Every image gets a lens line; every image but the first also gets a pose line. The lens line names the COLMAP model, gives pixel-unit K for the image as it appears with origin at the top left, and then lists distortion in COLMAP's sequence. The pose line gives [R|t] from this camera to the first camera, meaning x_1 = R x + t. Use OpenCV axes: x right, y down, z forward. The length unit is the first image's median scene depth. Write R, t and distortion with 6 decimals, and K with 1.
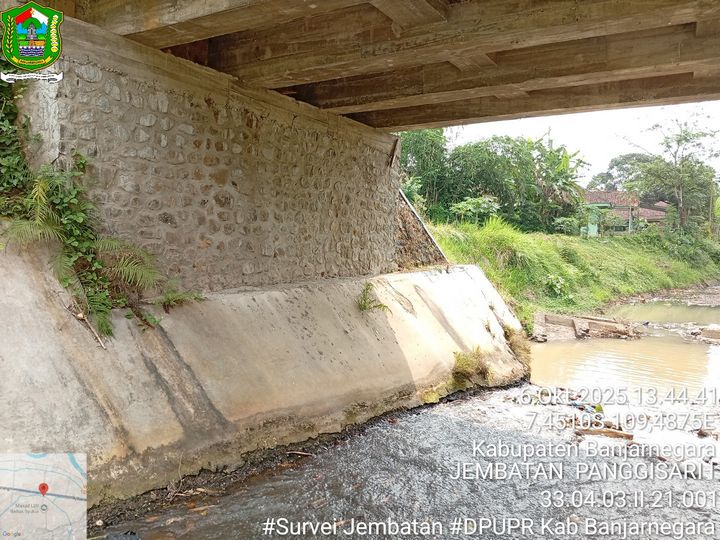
lens RADIAL K [[551.3, 0, 359.6], [0, 551.3, 270.7], [0, 0, 1]] dist [0.090483, -0.195204]
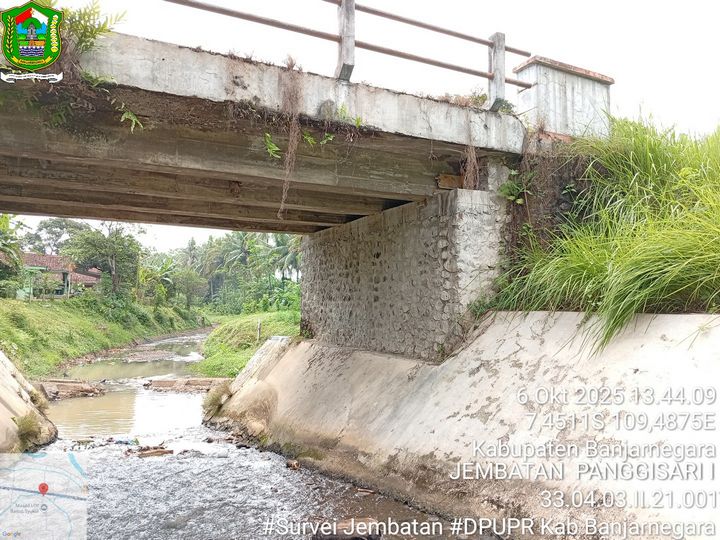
lens RADIAL K [[551.3, 0, 359.6], [0, 551.3, 270.7], [0, 0, 1]] dist [0.090483, -0.195204]
pose [[0.566741, 0.056883, 0.821930, -0.491625], [0.032797, 0.995265, -0.091494, -0.027779], [-0.823243, 0.078810, 0.562192, -0.285941]]
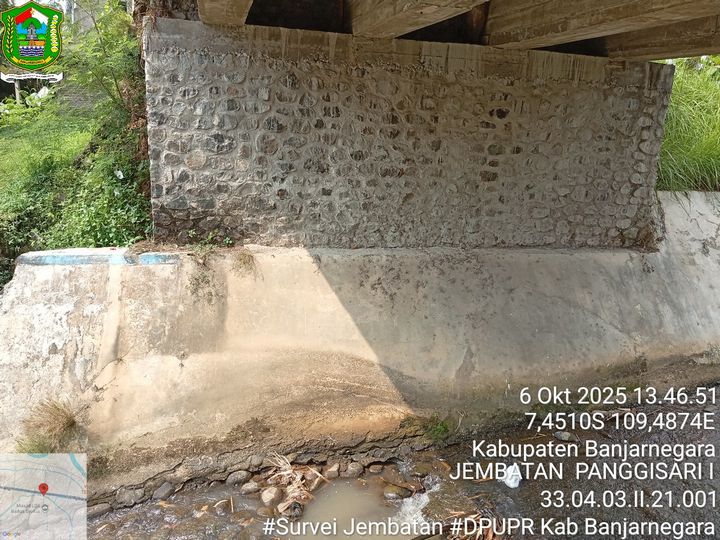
lens RADIAL K [[551.3, 0, 359.6], [0, 551.3, 270.7], [0, 0, 1]] dist [0.090483, -0.195204]
pose [[-0.669994, -0.223967, 0.707776, 0.132020], [-0.011490, 0.956419, 0.291771, -0.225171], [-0.742277, 0.187353, -0.643369, 1.445925]]
